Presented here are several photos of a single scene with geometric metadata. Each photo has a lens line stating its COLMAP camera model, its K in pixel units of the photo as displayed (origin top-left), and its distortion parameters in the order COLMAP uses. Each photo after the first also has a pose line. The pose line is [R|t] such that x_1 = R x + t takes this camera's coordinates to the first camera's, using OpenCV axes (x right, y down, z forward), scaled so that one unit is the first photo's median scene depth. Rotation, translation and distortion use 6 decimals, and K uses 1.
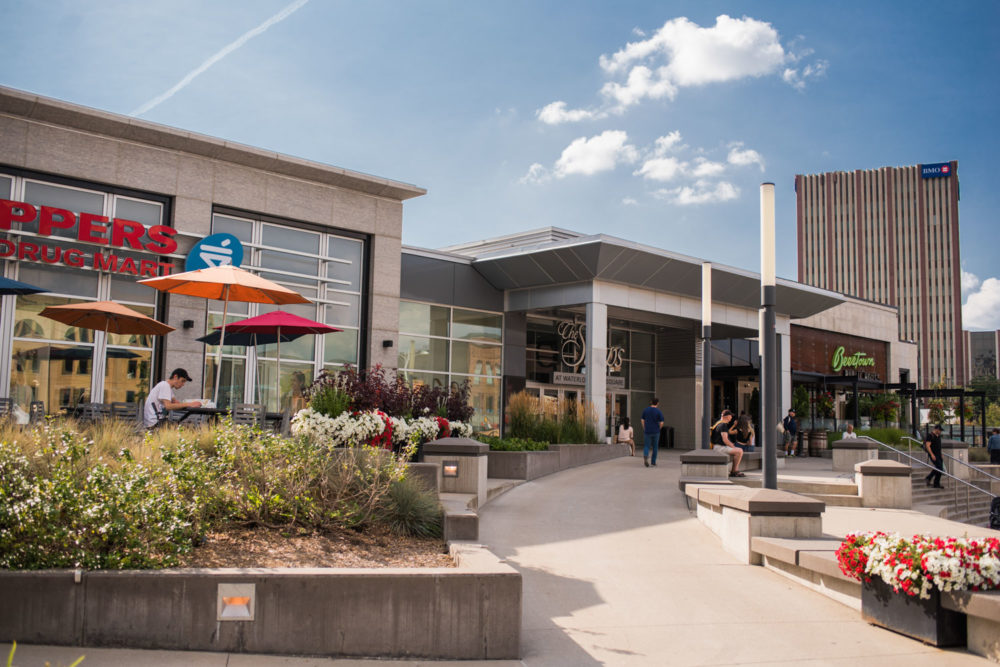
lens RADIAL K [[973.6, 0, 504.1], [0, 973.6, 333.4], [0, 0, 1]] dist [-0.074381, 0.000000]
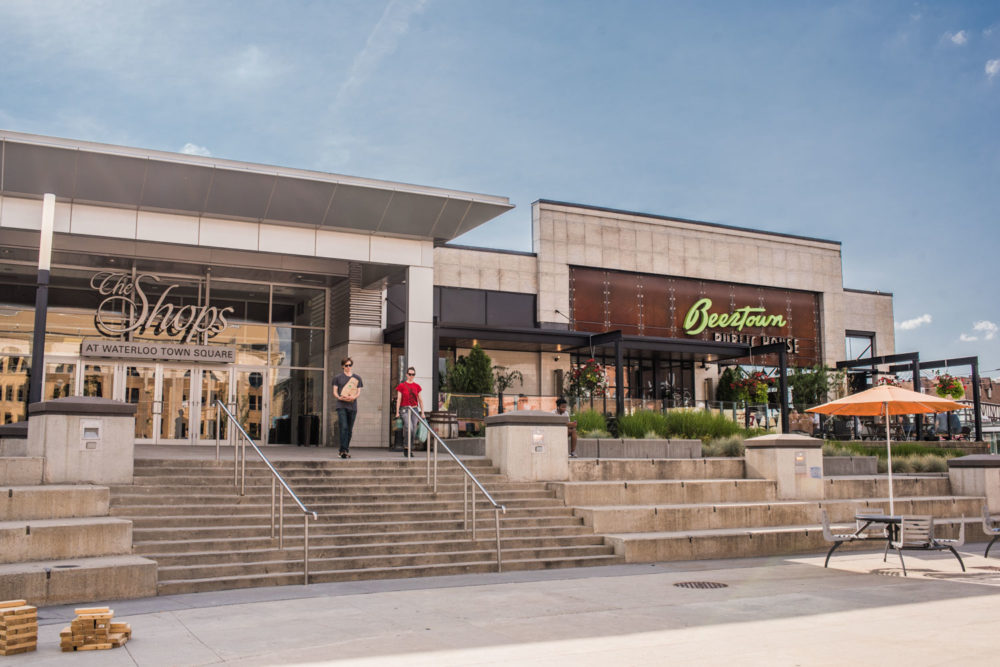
lens RADIAL K [[973.6, 0, 501.1], [0, 973.6, 334.5], [0, 0, 1]] dist [-0.074381, 0.000000]
pose [[0.956603, -0.059786, -0.285194, 0.406333], [0.051244, 0.997988, -0.037327, 0.057470], [0.286852, 0.021093, 0.957743, 0.293439]]
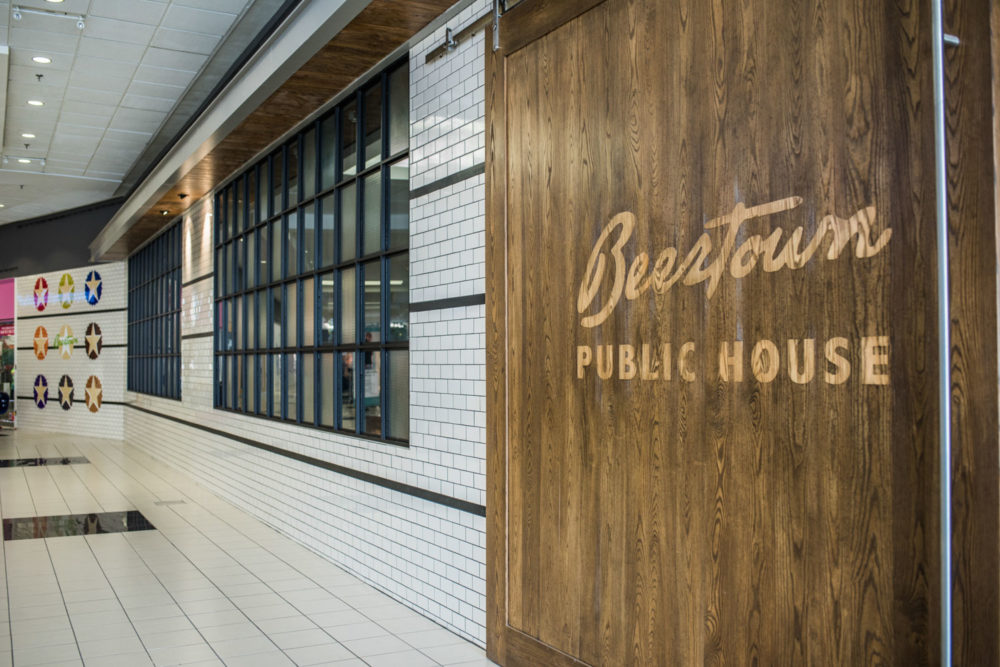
lens RADIAL K [[973.6, 0, 500.1], [0, 973.6, 332.4], [0, 0, 1]] dist [-0.074381, 0.000000]
pose [[-0.268600, -0.024699, -0.962935, 0.574316], [0.095349, 0.994080, -0.052094, 0.050324], [0.958521, -0.105808, -0.264655, 1.029176]]
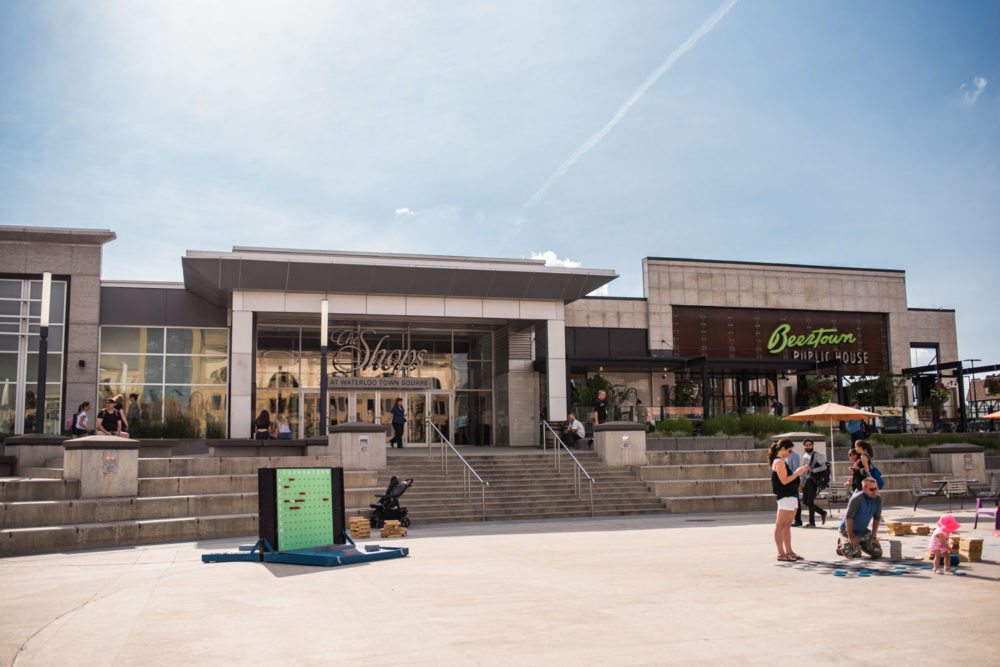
lens RADIAL K [[973.6, 0, 498.5], [0, 973.6, 338.8], [0, 0, 1]] dist [-0.074381, 0.000000]
pose [[0.888886, -0.091672, -0.448862, 0.511898], [0.081803, 0.995789, -0.041378, 0.041786], [0.450765, 0.000062, 0.892643, 0.096322]]
